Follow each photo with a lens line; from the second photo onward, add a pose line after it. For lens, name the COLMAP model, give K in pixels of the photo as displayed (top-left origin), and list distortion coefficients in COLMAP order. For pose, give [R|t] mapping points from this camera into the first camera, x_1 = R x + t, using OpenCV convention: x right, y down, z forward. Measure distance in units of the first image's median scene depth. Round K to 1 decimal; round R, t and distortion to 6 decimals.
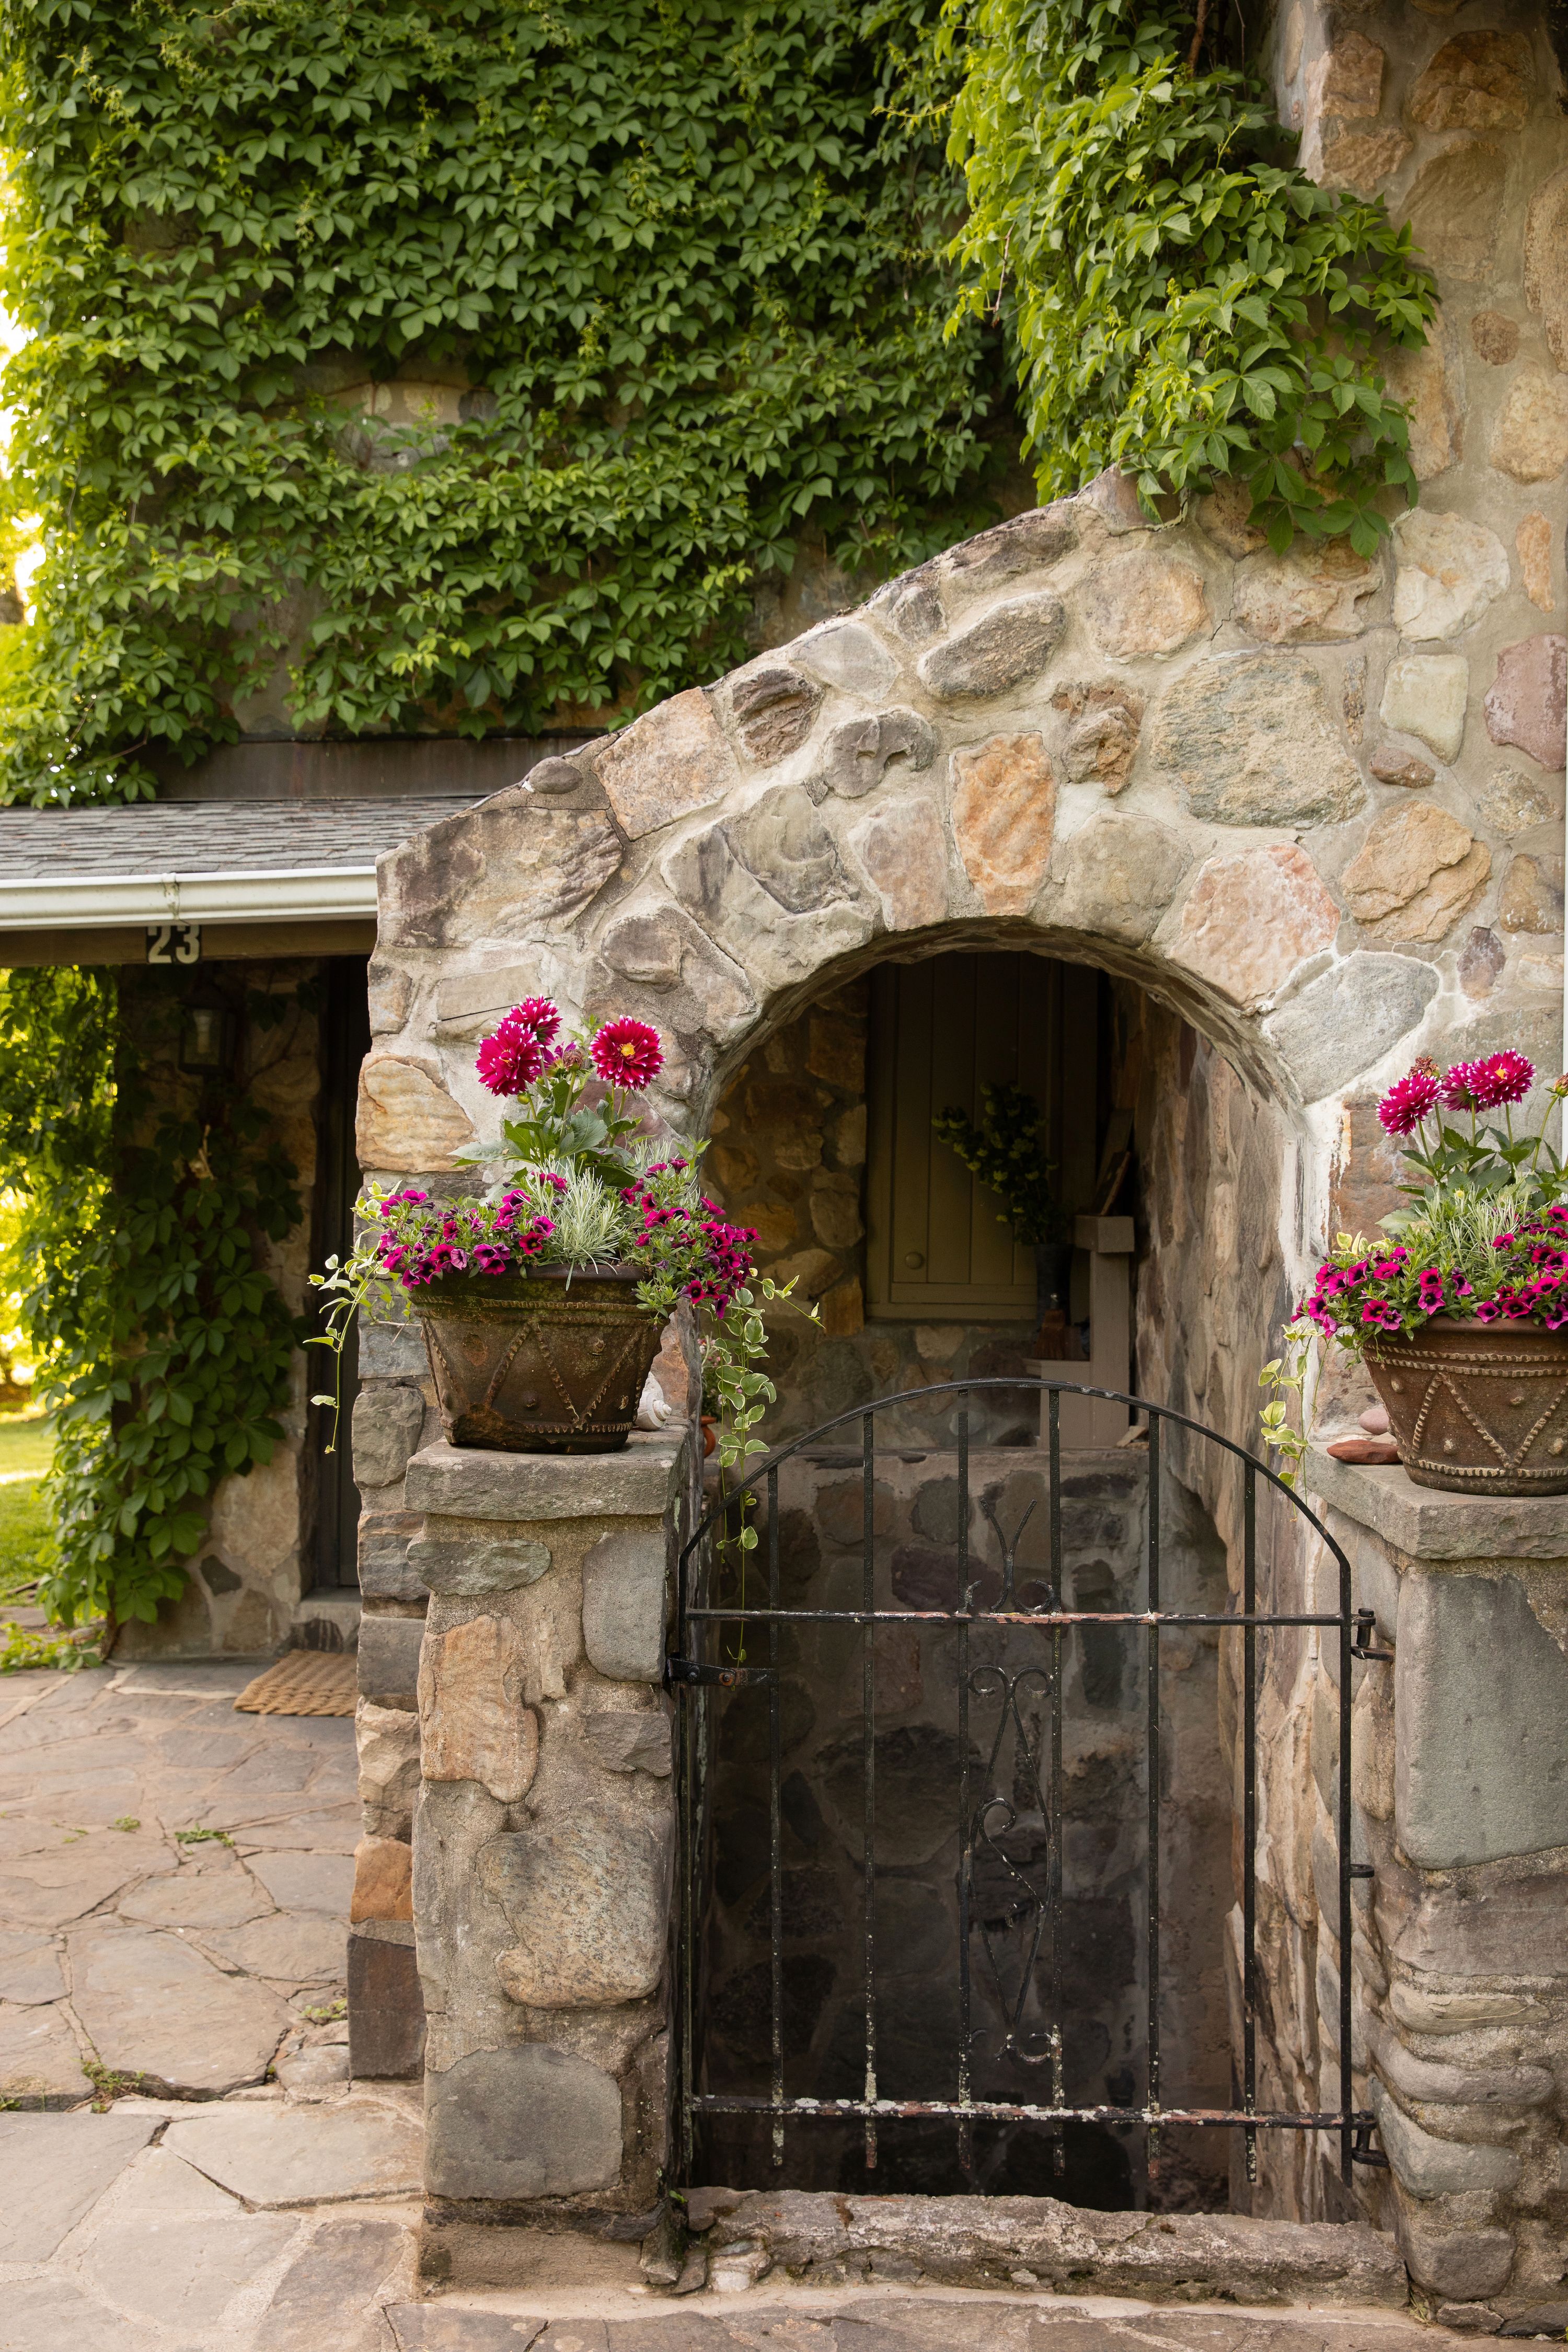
lens RADIAL K [[2132.8, 0, 786.0], [0, 2132.8, 1185.9], [0, 0, 1]] dist [-0.046511, 0.116244]
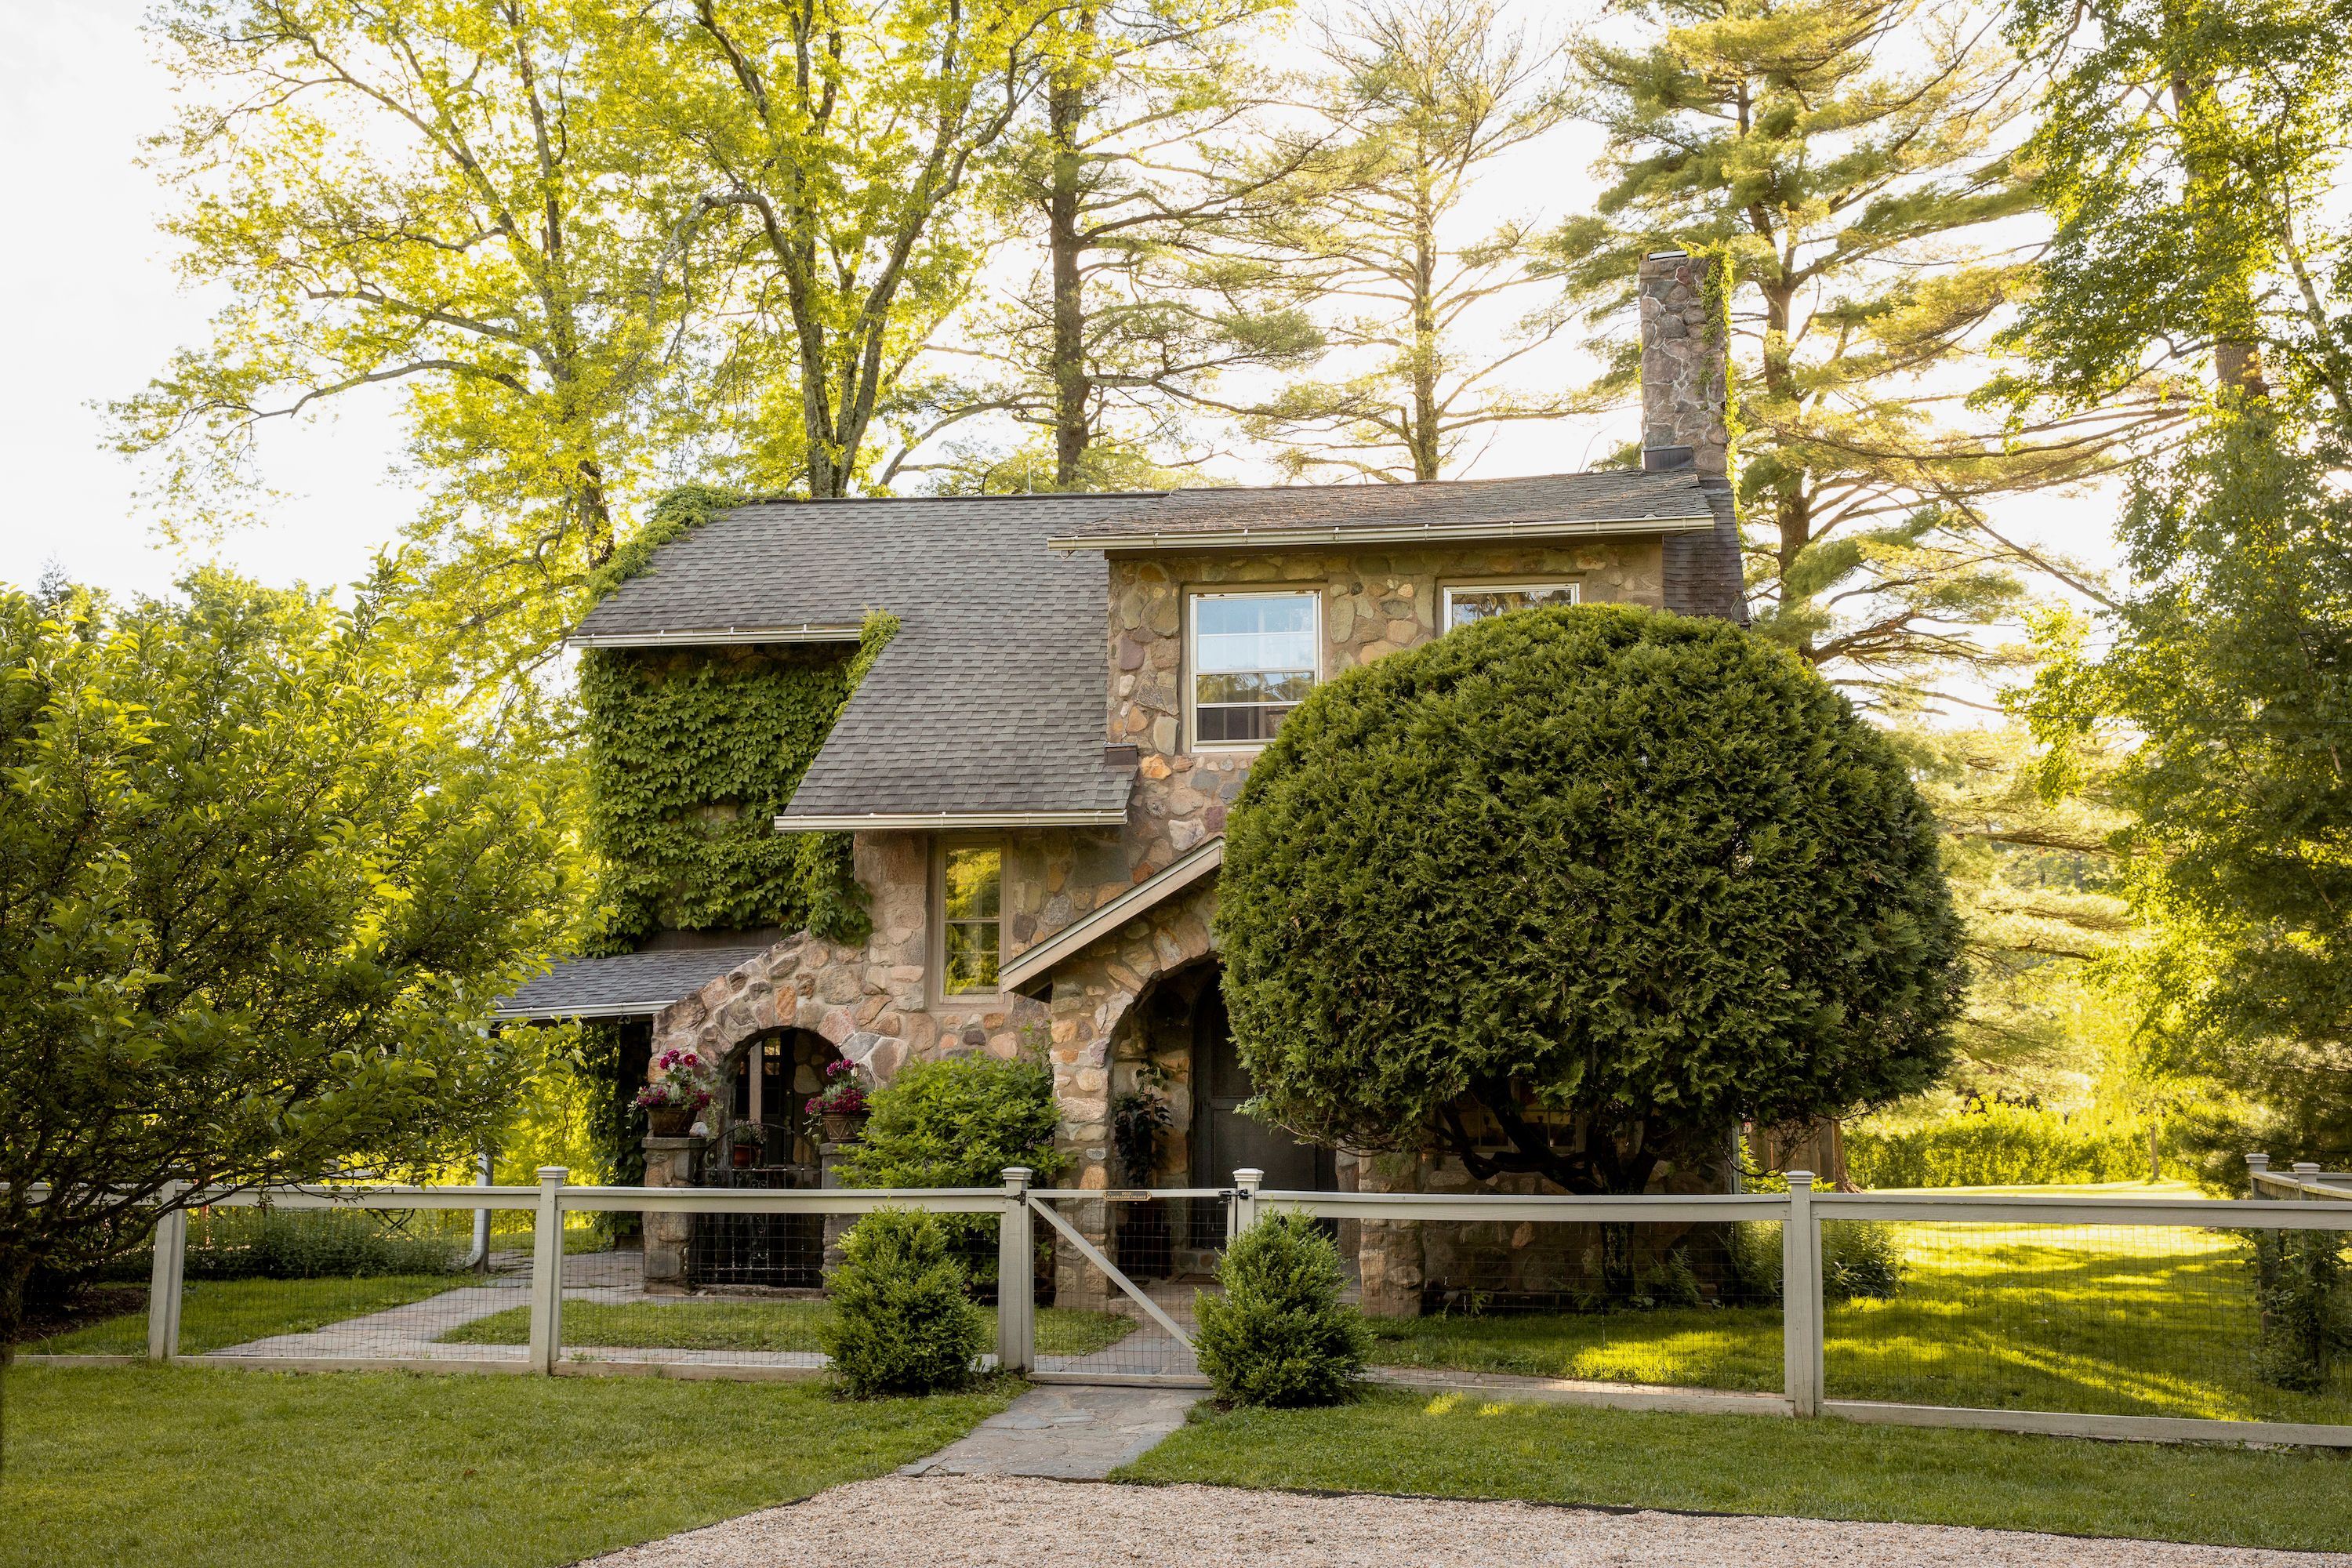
lens RADIAL K [[2527.7, 0, 1173.8], [0, 2527.7, 791.2], [0, 0, 1]] dist [0.017426, 0.036149]
pose [[0.989512, -0.028219, -0.141669, 0.988863], [0.013290, 0.994359, -0.105234, -0.025522], [0.143840, 0.102247, 0.984305, -2.470639]]
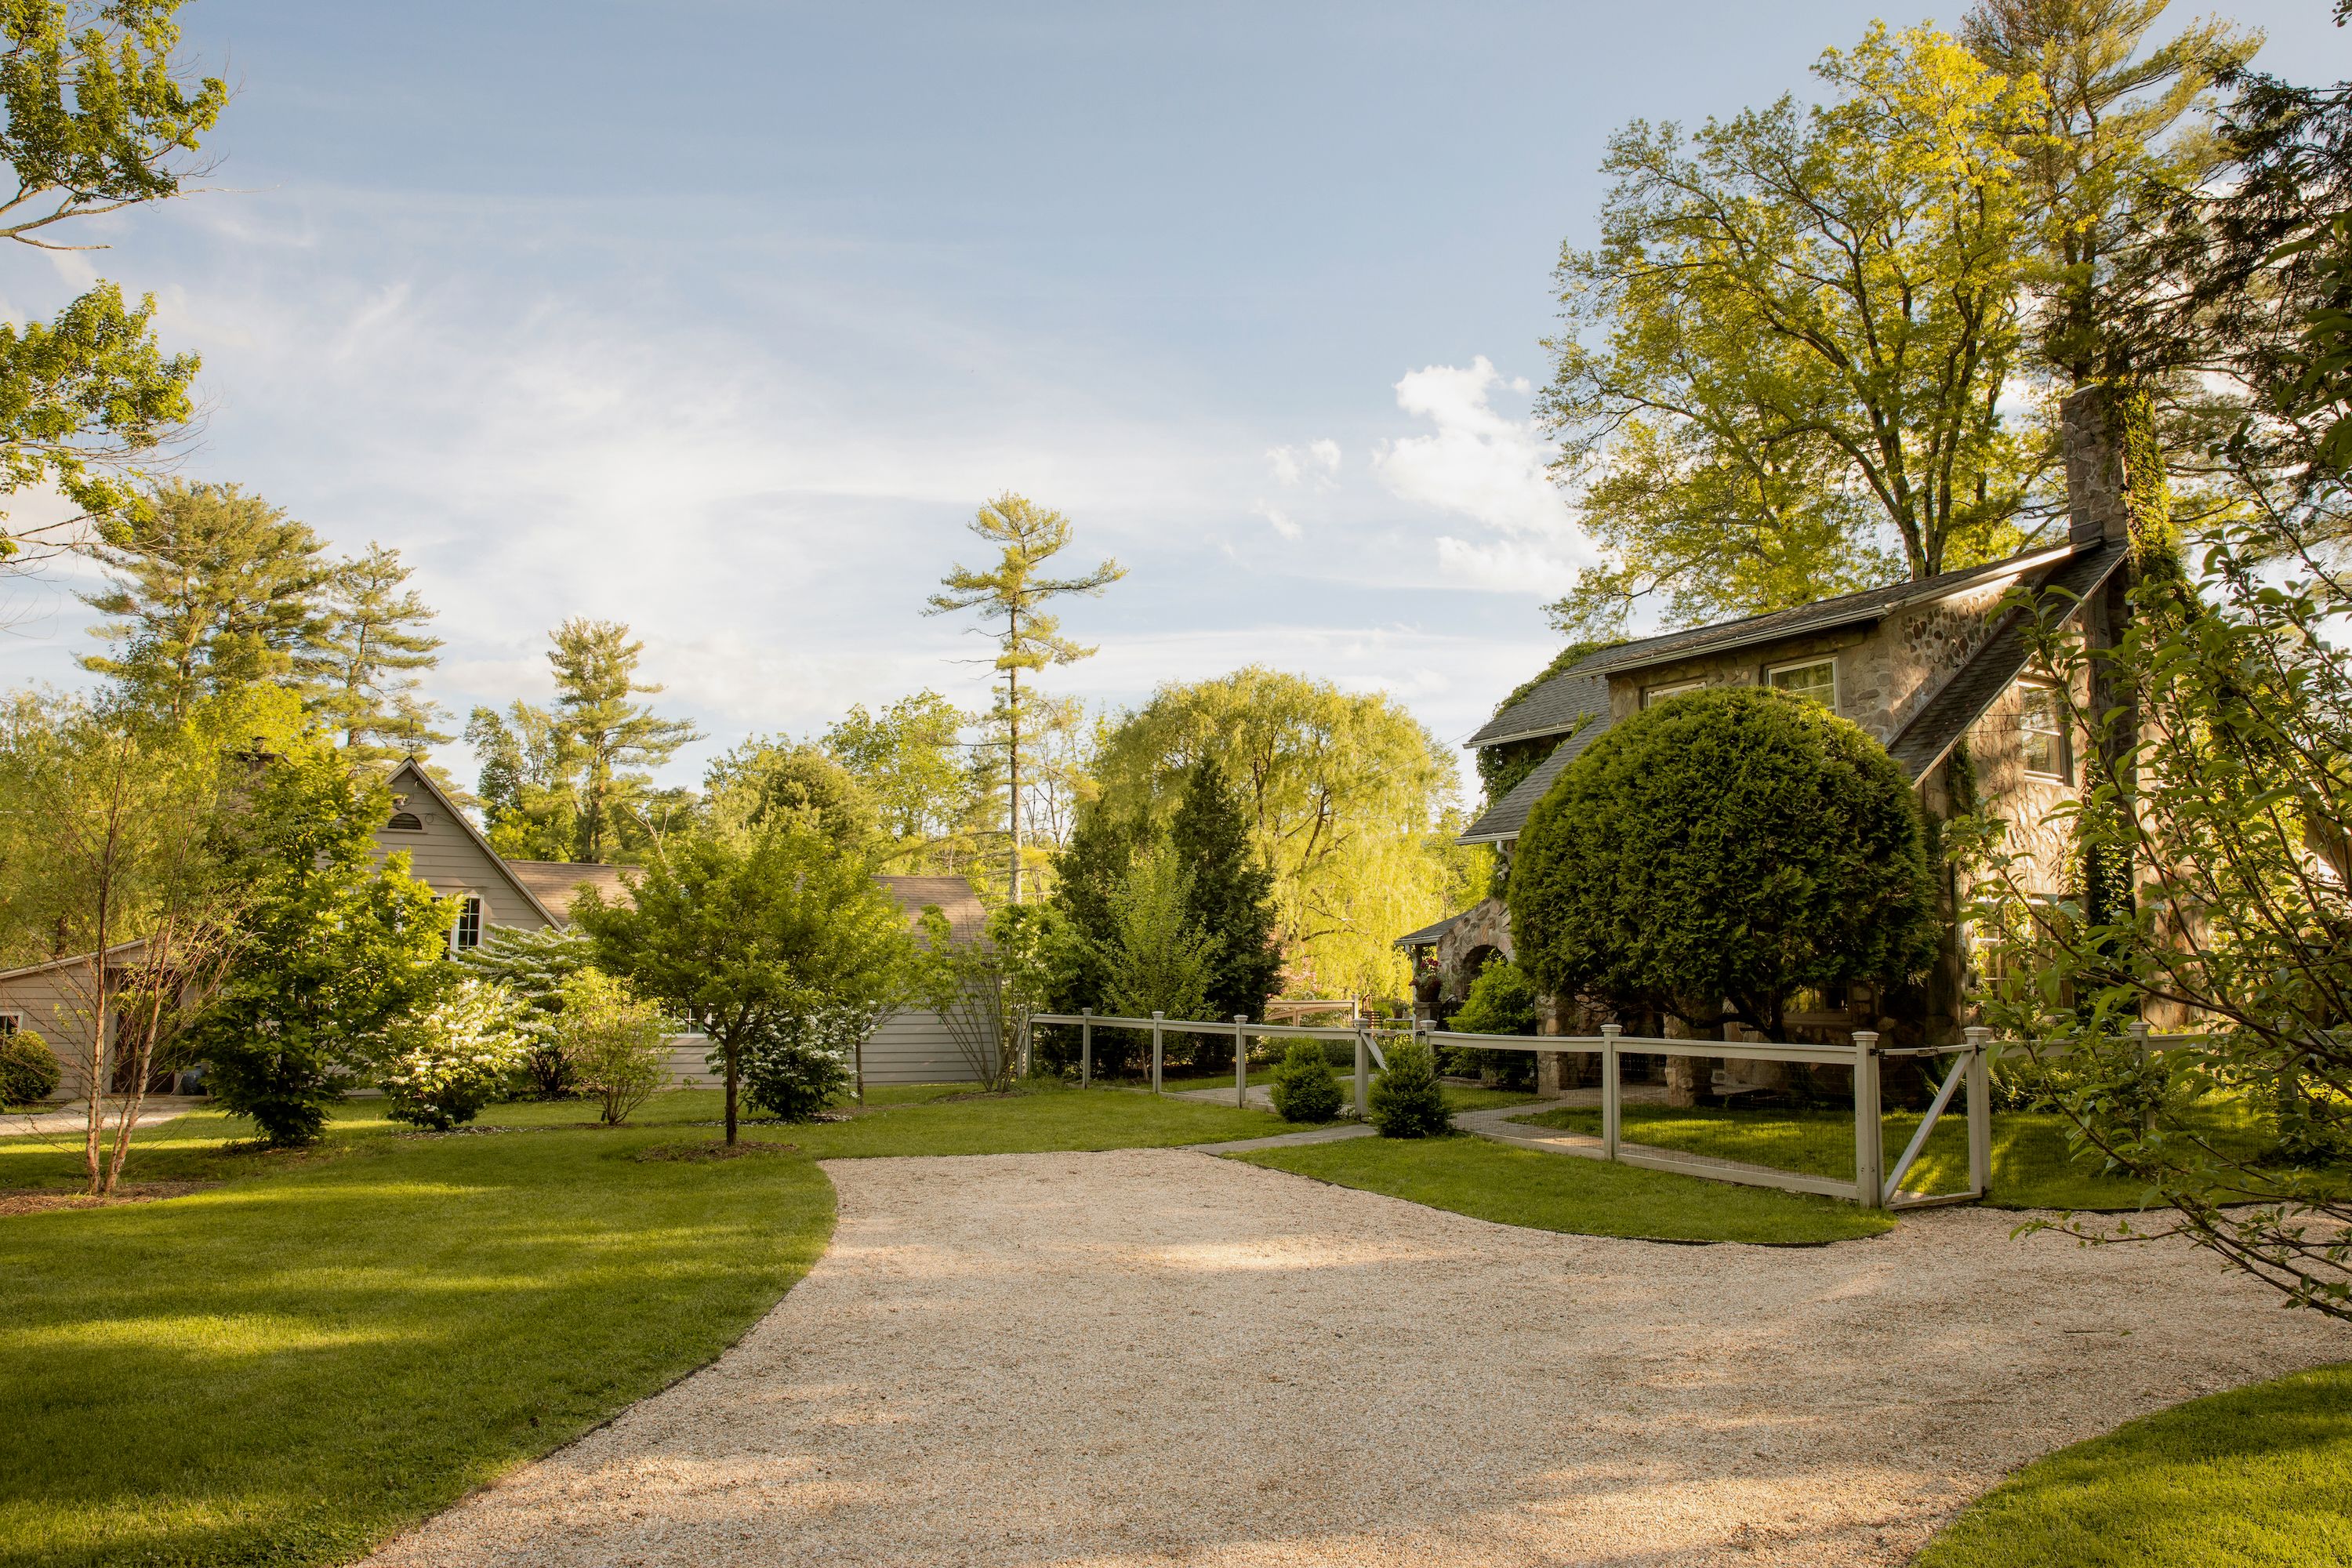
lens RADIAL K [[1585.6, 0, 1175.3], [0, 1585.6, 775.7], [0, 0, 1]] dist [-0.115607, 0.087299]
pose [[0.545544, -0.119792, -0.829477, 2.827742], [0.024091, 0.991564, -0.127356, -0.010891], [0.837736, 0.049496, 0.543828, -2.108736]]
